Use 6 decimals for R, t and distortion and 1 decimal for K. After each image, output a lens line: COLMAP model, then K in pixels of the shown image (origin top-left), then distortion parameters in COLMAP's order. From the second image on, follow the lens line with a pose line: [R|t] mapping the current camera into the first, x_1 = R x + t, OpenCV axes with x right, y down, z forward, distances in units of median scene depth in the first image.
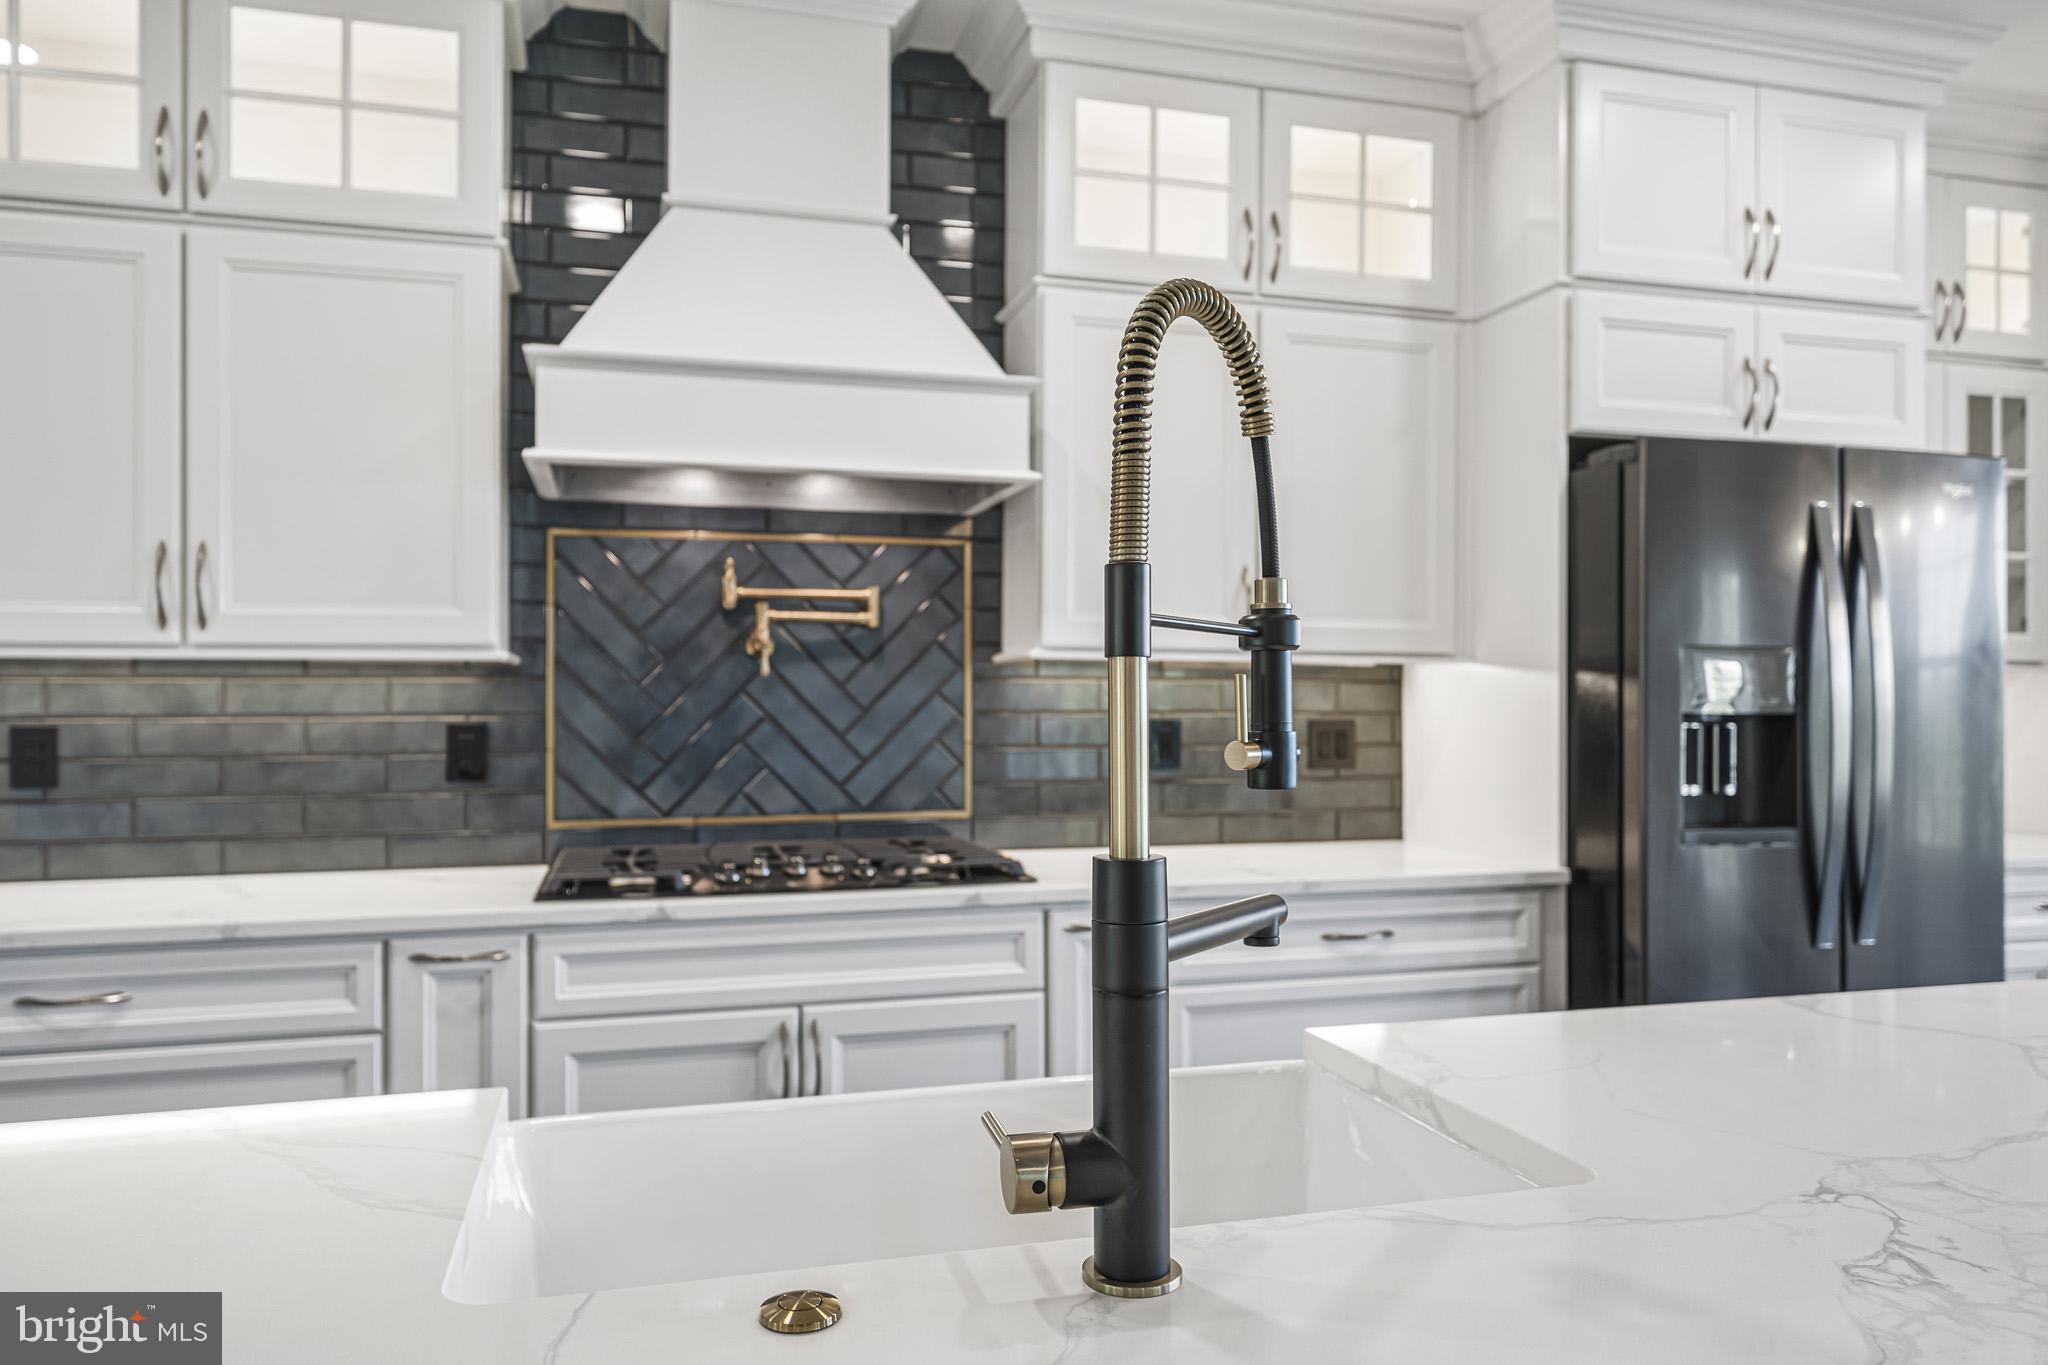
lens RADIAL K [[1385.7, 0, 938.2], [0, 1385.7, 692.9], [0, 0, 1]] dist [0.002480, -0.002574]
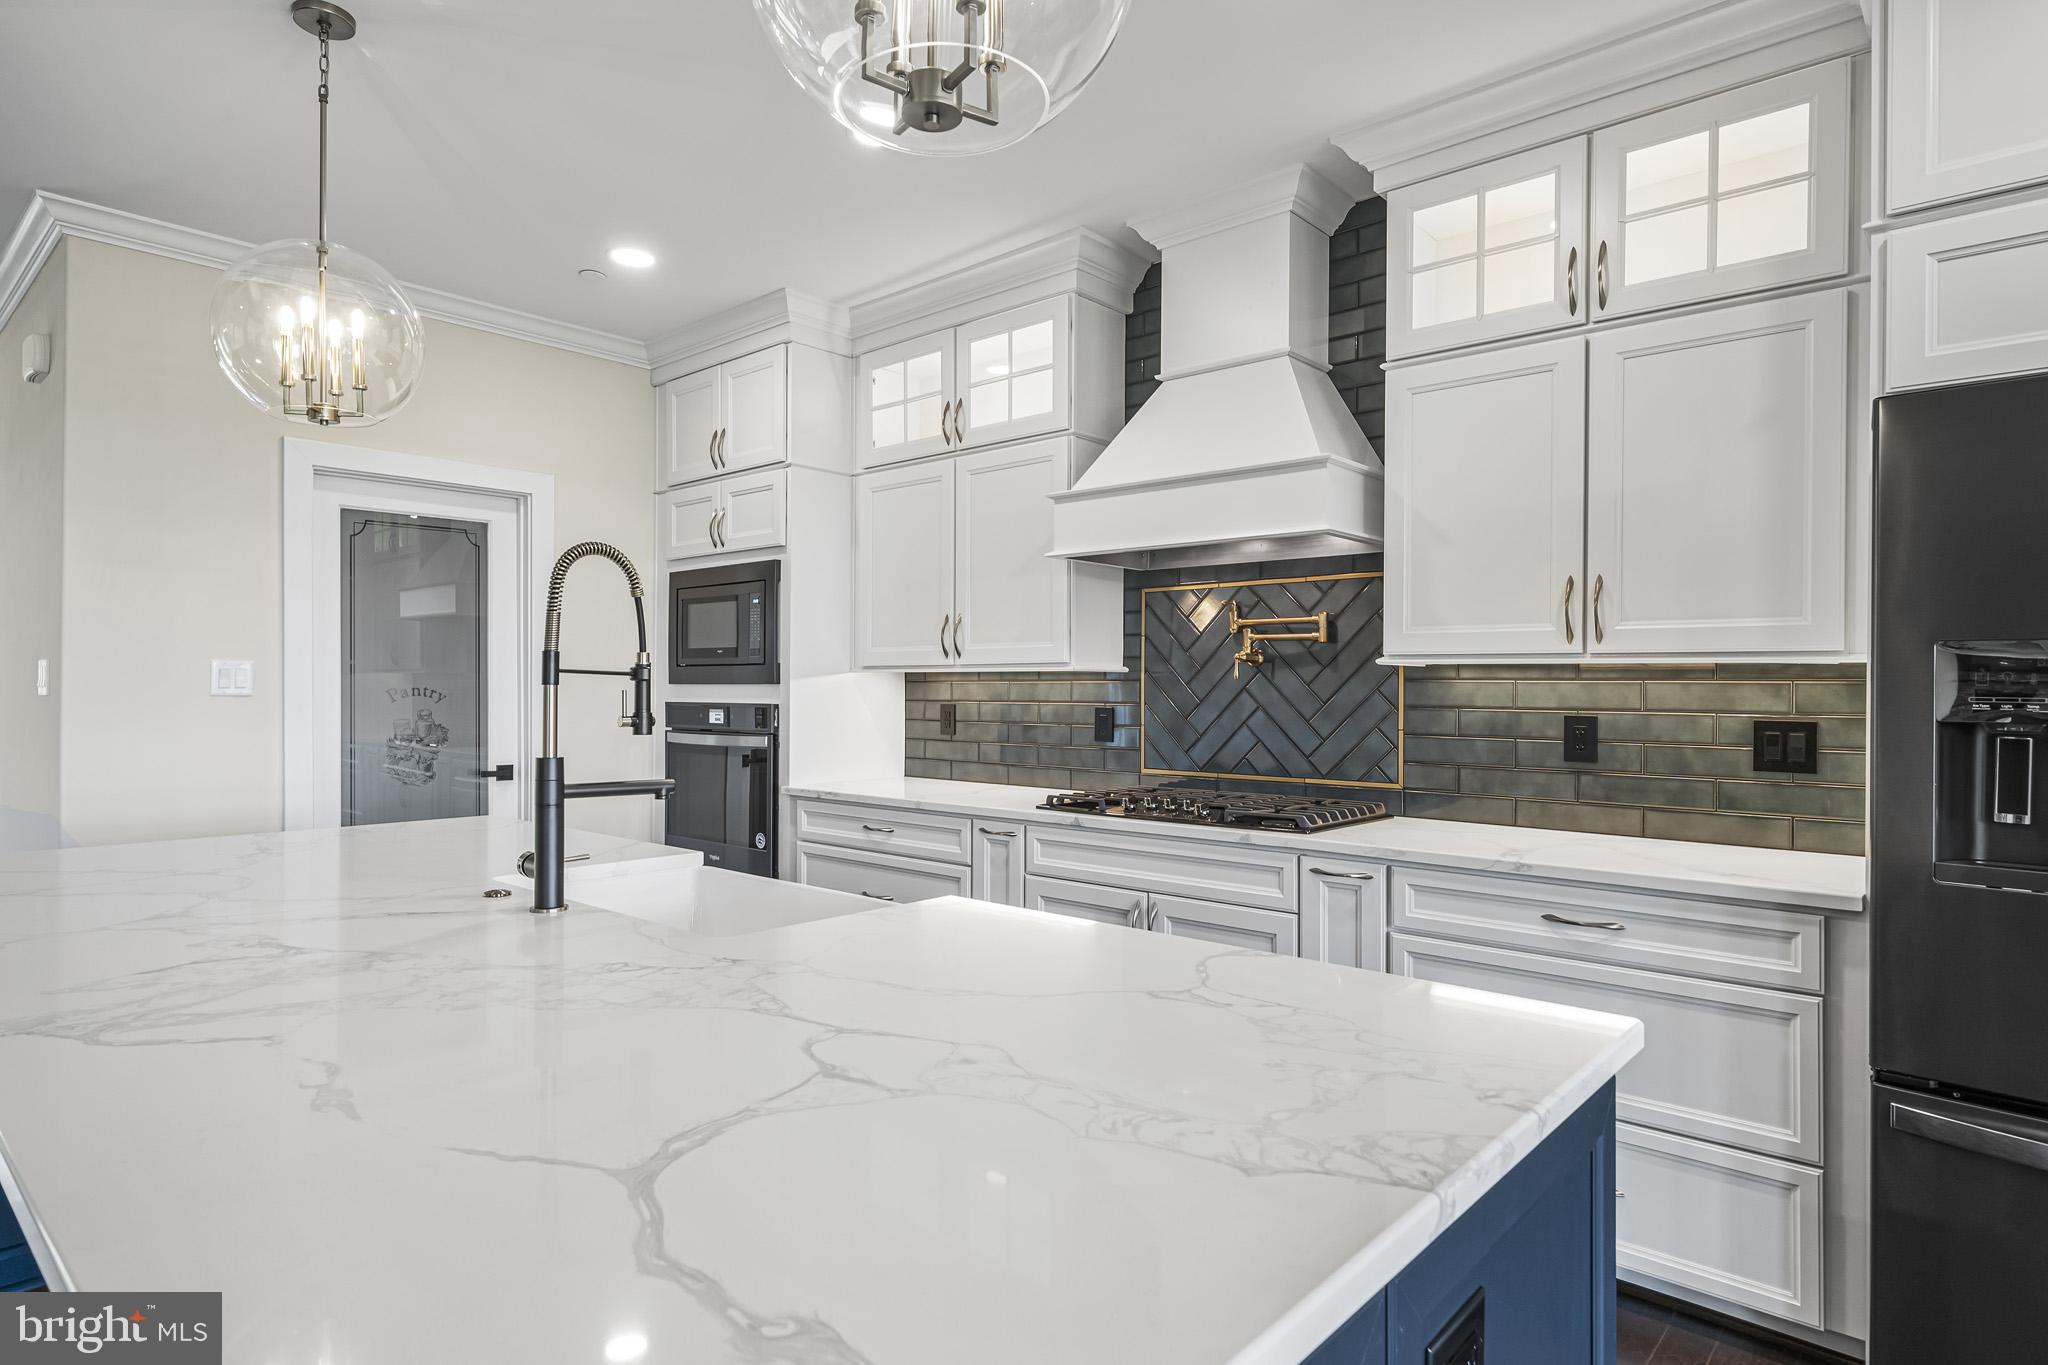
lens RADIAL K [[1065.9, 0, 991.6], [0, 1065.9, 683.5], [0, 0, 1]] dist [-0.005561, -0.001458]
pose [[0.556216, -0.000472, -0.831037, 0.679140], [-0.002234, 0.999995, -0.002063, -0.004730], [0.831035, 0.003004, 0.556213, 0.160547]]
